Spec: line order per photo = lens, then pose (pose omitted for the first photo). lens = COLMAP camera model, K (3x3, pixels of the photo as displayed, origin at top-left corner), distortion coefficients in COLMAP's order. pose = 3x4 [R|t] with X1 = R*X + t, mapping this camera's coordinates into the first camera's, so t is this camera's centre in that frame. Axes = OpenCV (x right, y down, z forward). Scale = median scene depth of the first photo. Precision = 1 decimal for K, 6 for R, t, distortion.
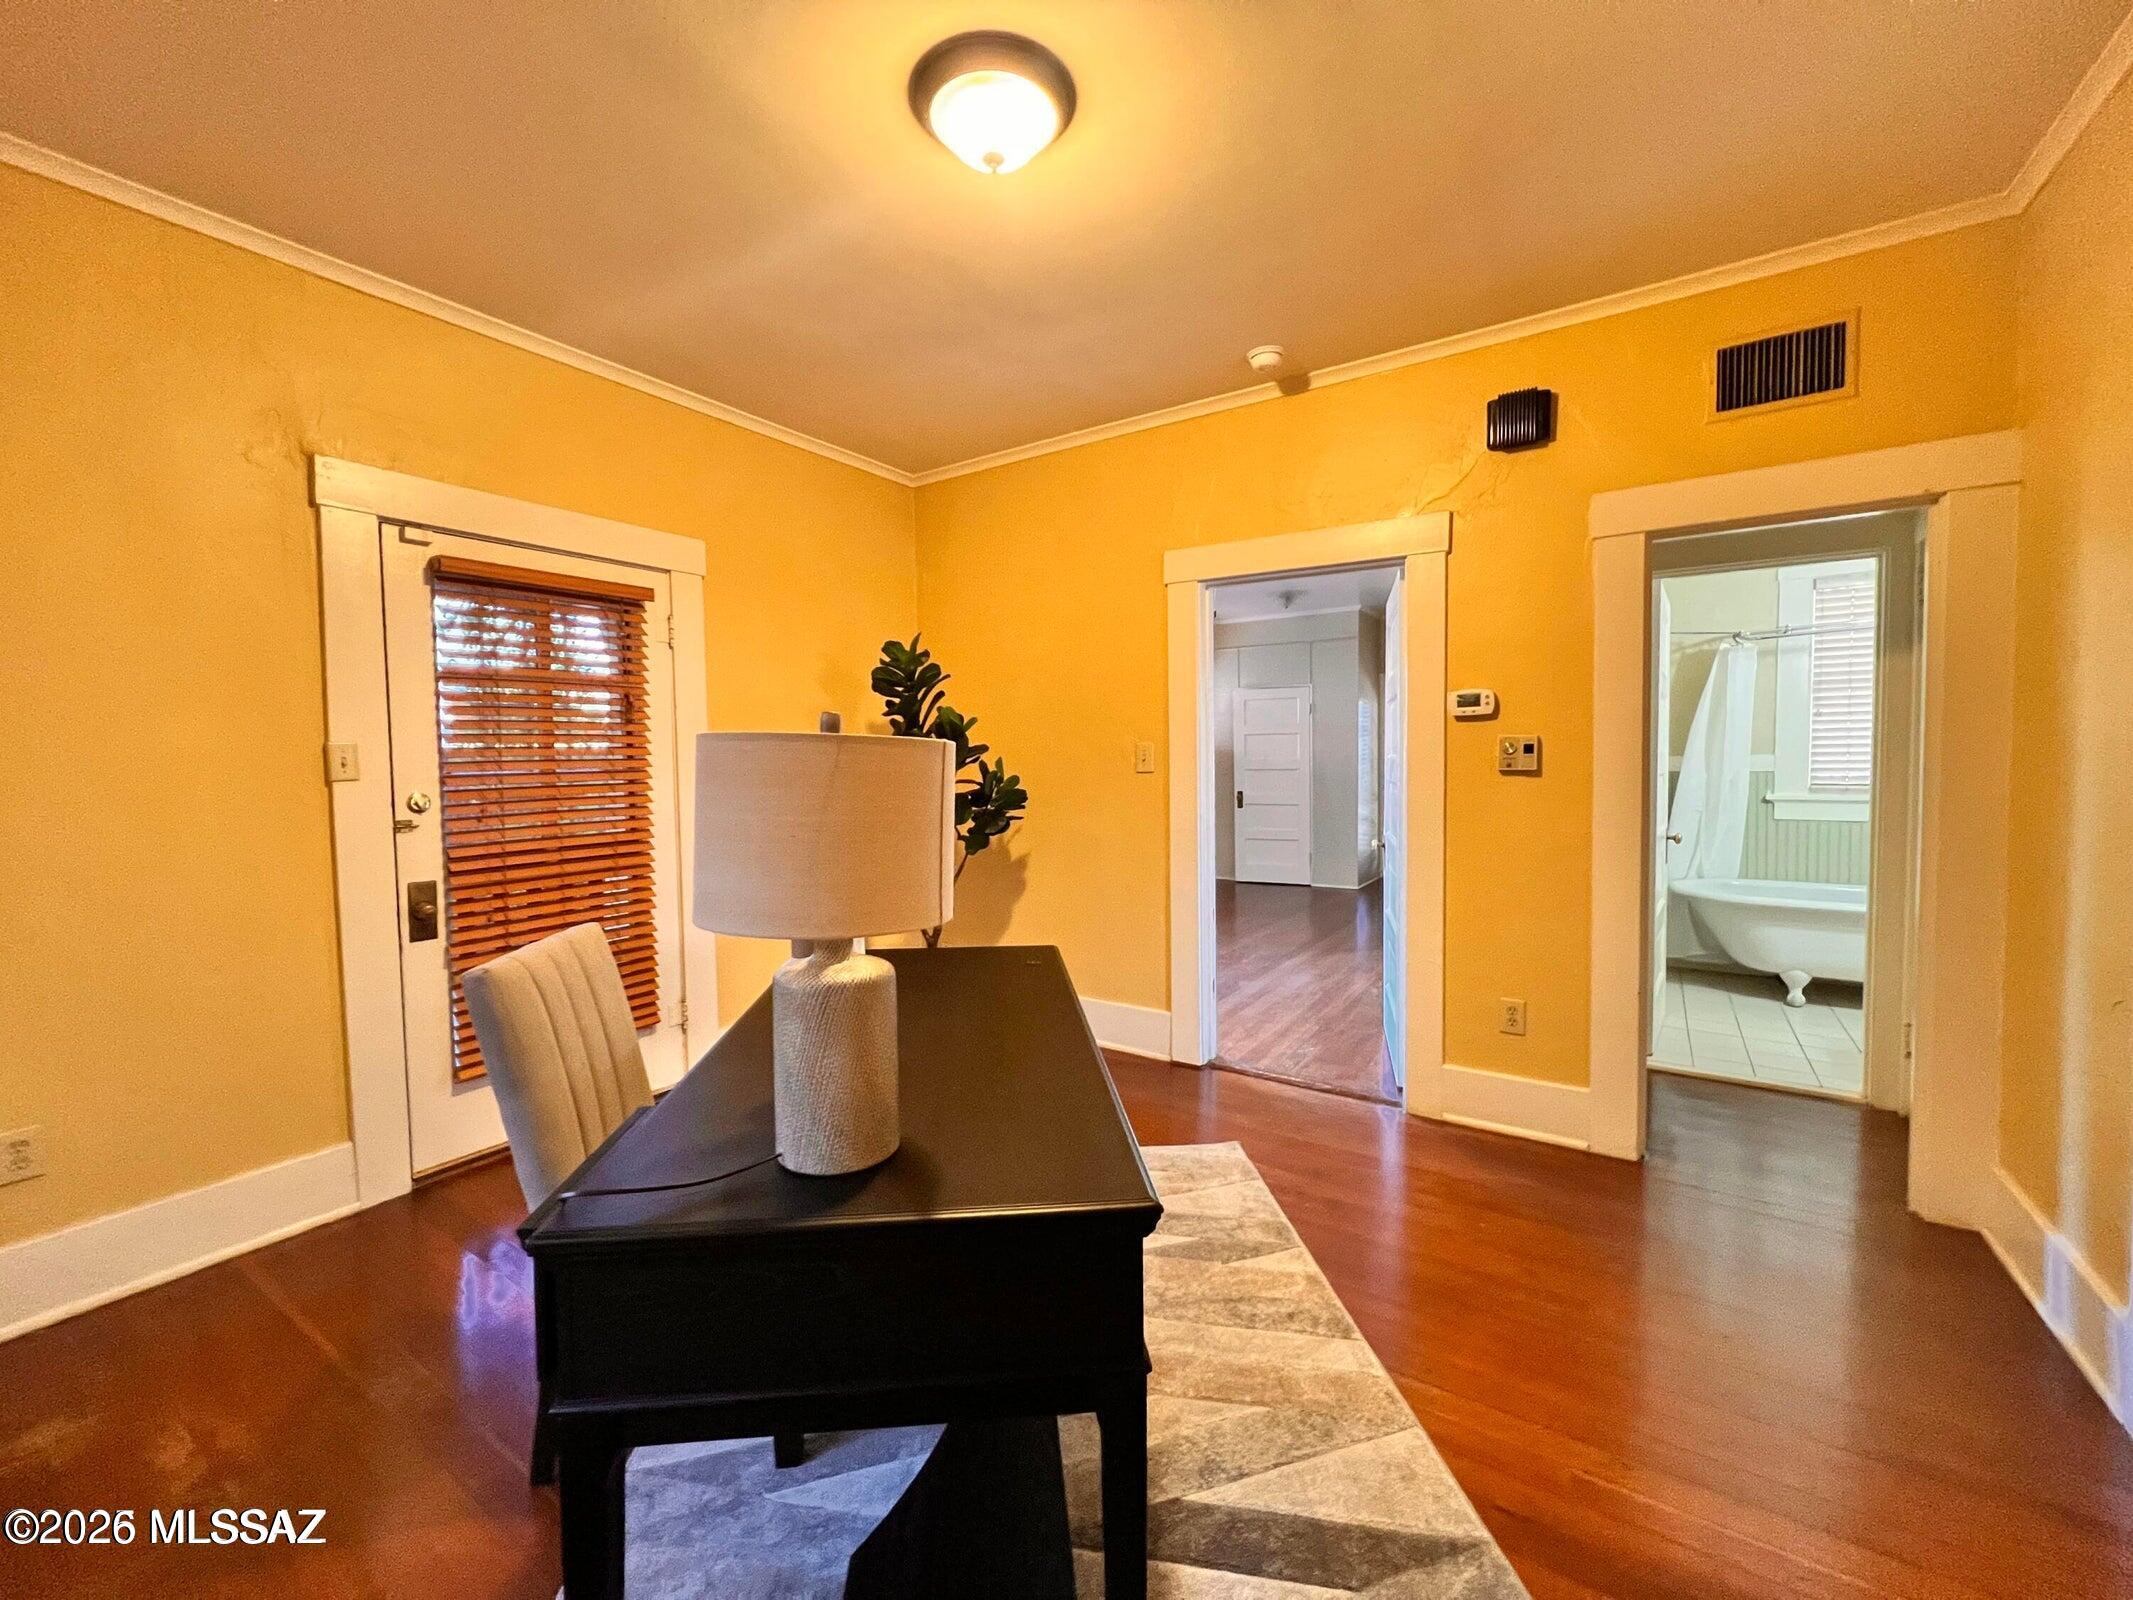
lens RADIAL K [[849.1, 0, 1062.2], [0, 849.1, 797.4], [0, 0, 1]] dist [-0.002080, -0.000056]
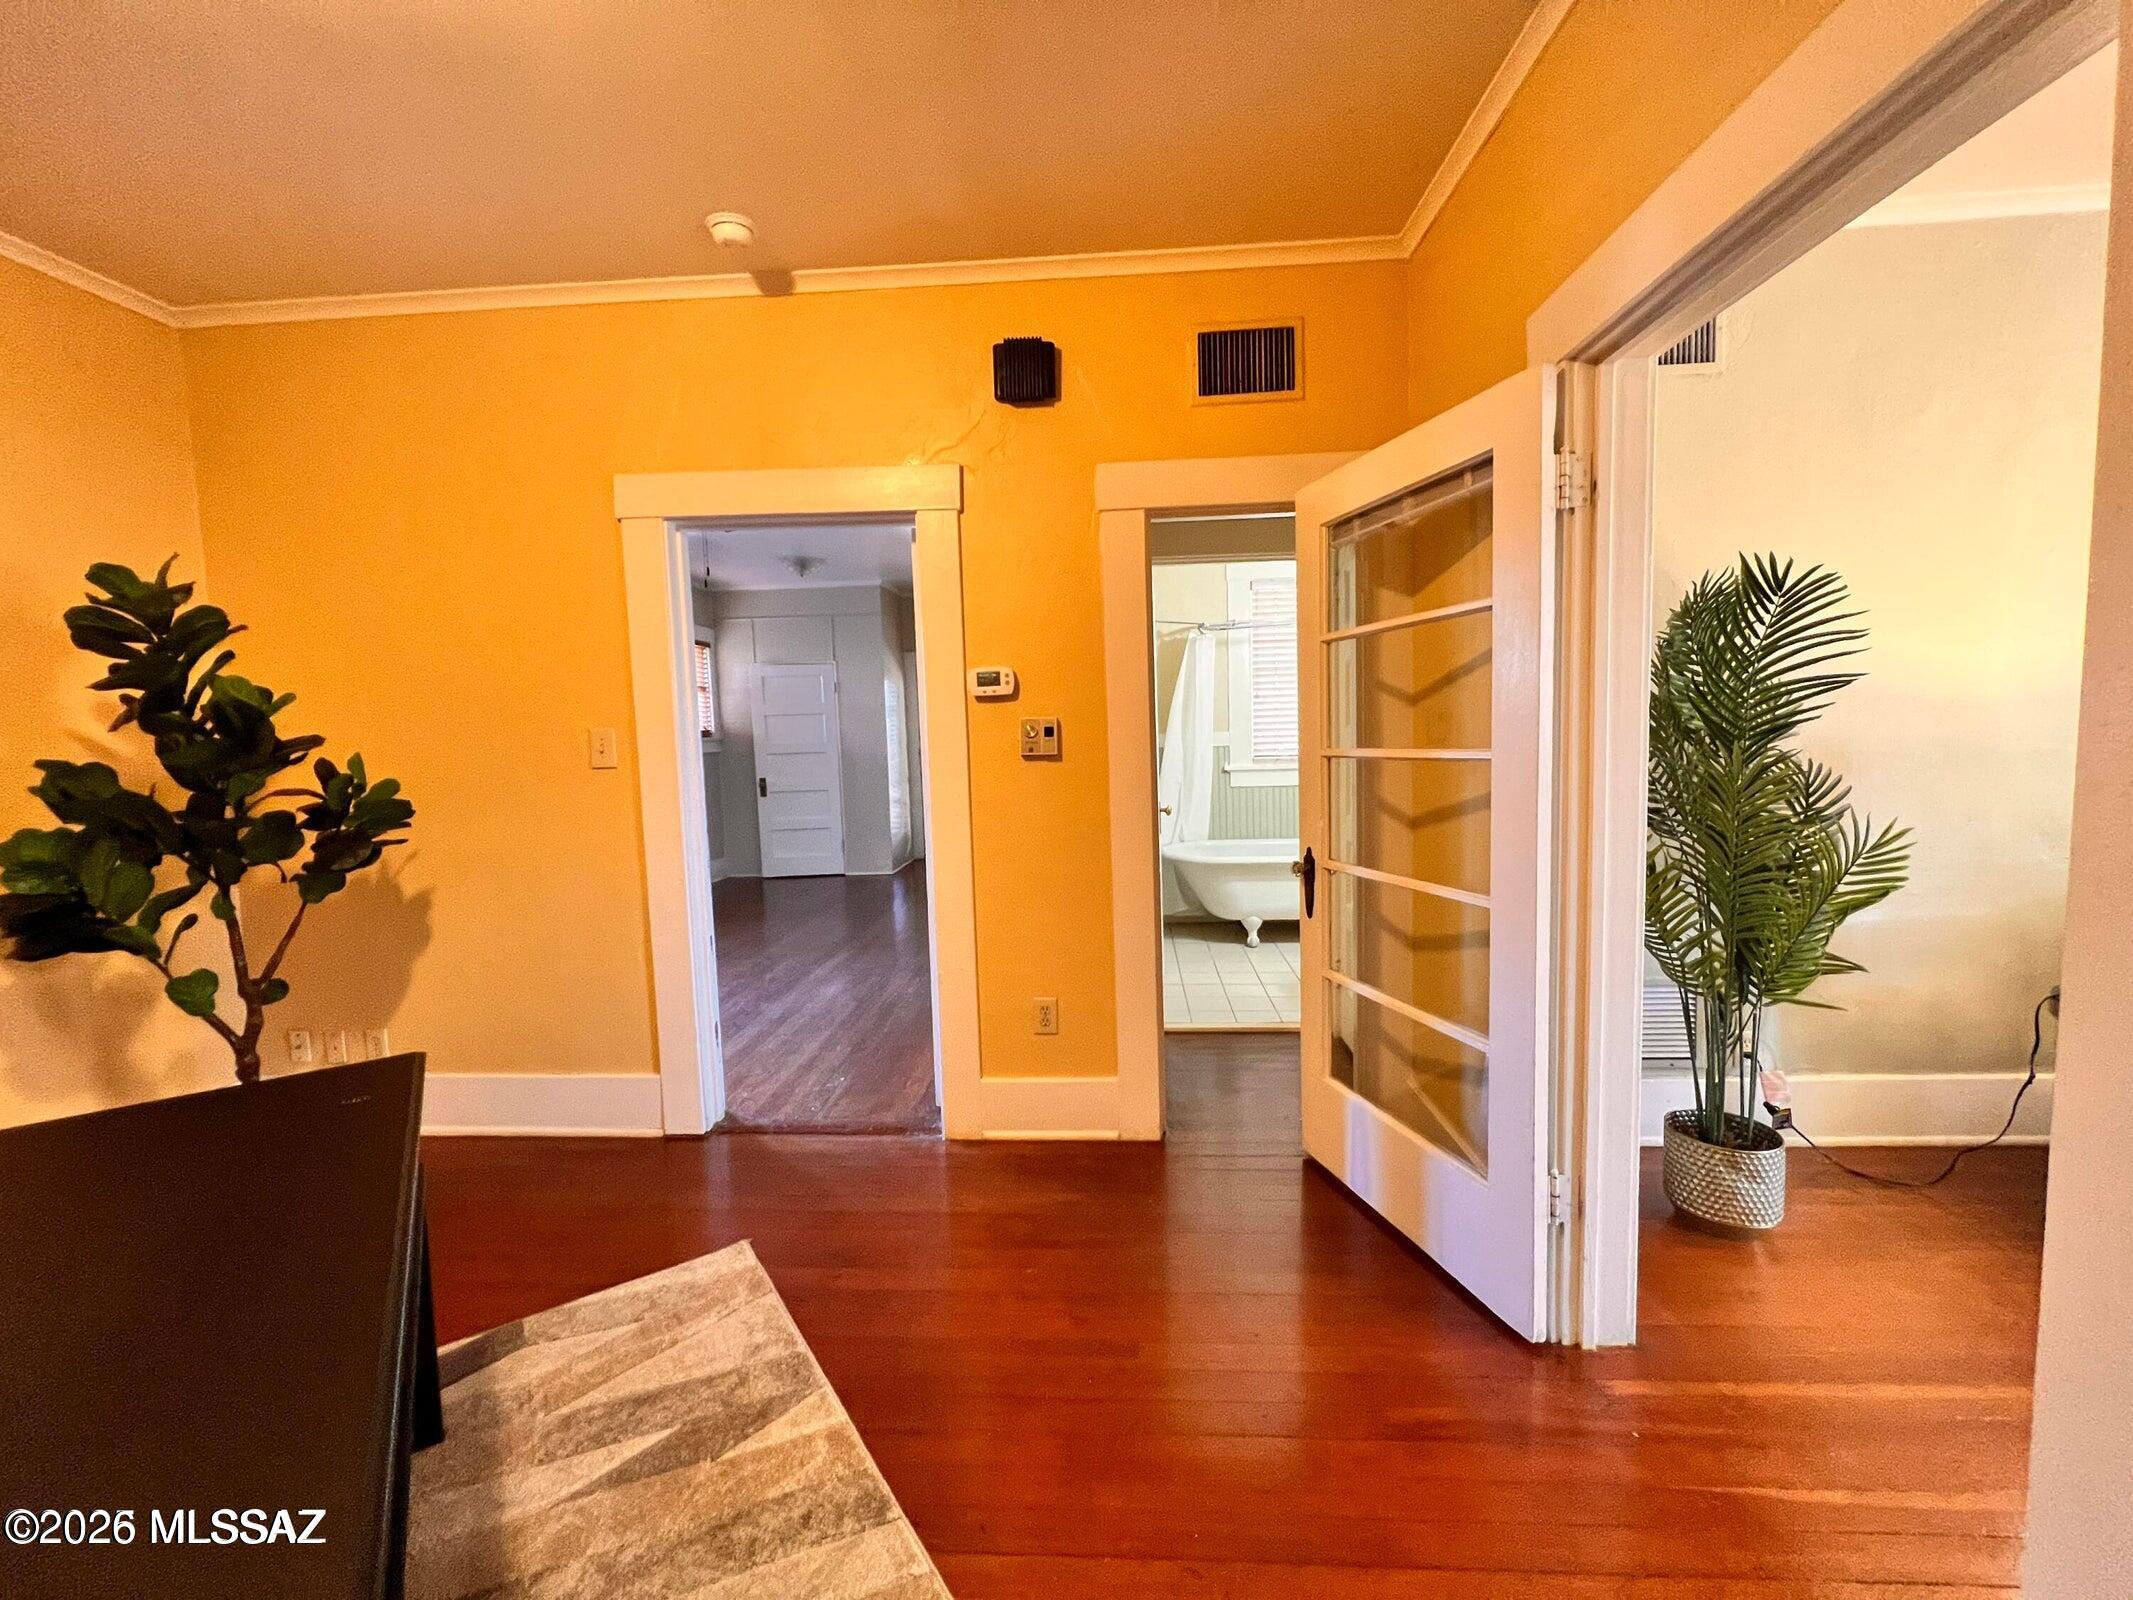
lens RADIAL K [[849.1, 0, 1062.2], [0, 849.1, 797.4], [0, 0, 1]] dist [-0.002080, -0.000056]
pose [[0.861894, -0.053306, 0.504278, 0.068846], [0.041160, 0.998532, 0.035204, -0.013784], [-0.505414, -0.009586, 0.862823, 0.146833]]
